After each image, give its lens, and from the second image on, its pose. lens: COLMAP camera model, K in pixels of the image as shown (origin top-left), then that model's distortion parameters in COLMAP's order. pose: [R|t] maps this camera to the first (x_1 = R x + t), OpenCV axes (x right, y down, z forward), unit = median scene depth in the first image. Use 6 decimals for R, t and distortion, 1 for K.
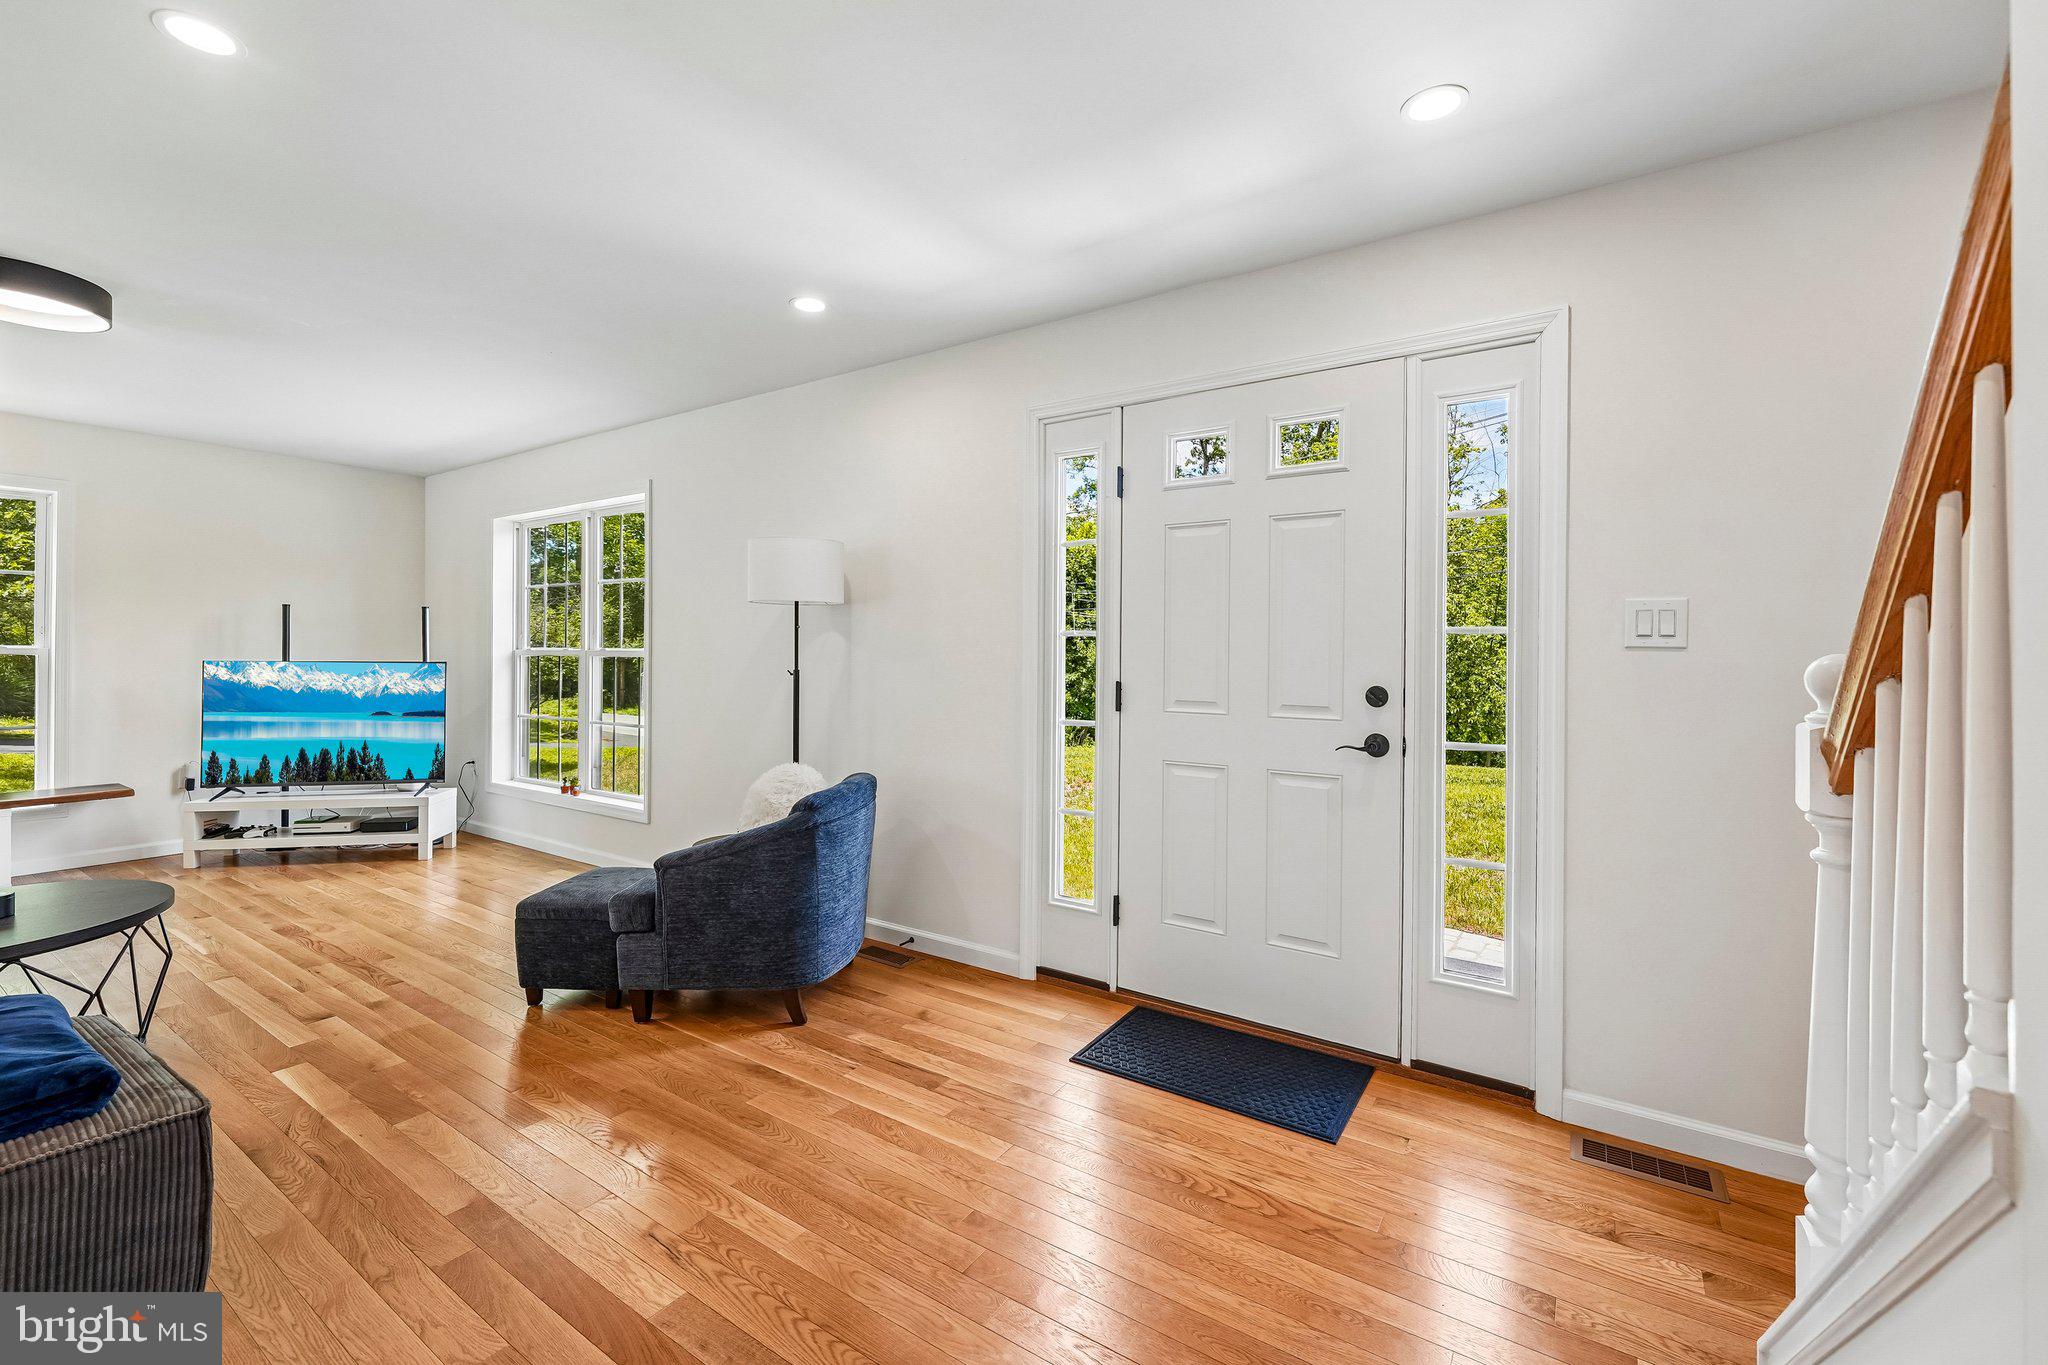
lens RADIAL K [[859.1, 0, 1025.7], [0, 859.1, 654.7], [0, 0, 1]] dist [-0.001360, -0.000159]
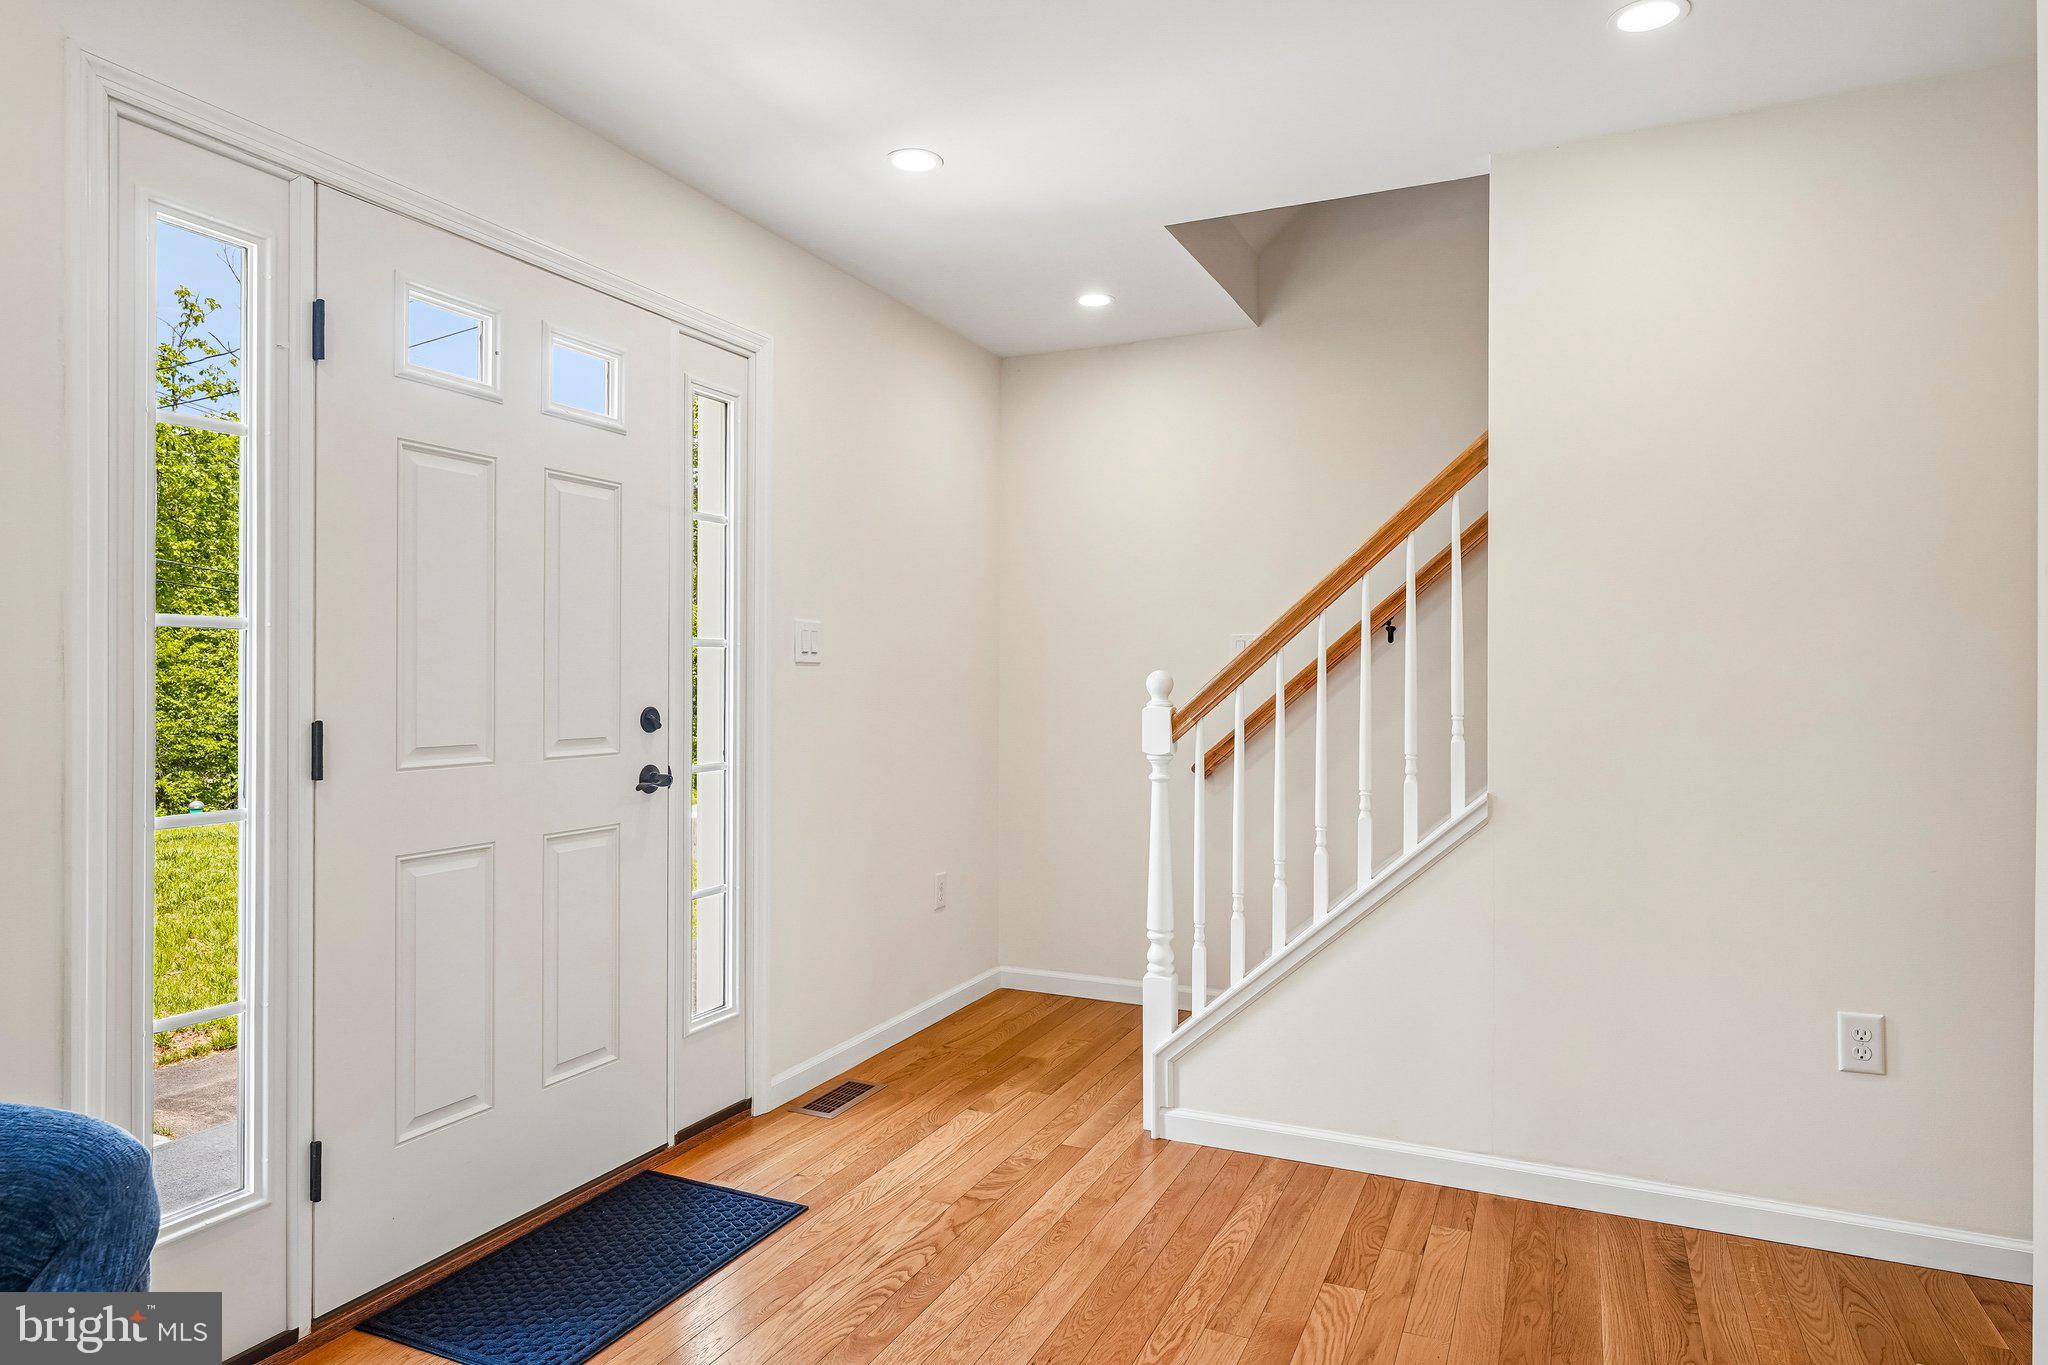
lens RADIAL K [[1199.9, 0, 1024.0], [0, 1199.9, 682.5], [0, 0, 1]] dist [-0.003079, -0.000975]
pose [[-0.159346, -0.010604, 0.987166, -0.863127], [-0.000007, 0.999942, 0.010740, 0.000721], [-0.987223, 0.001705, -0.159337, 0.914453]]
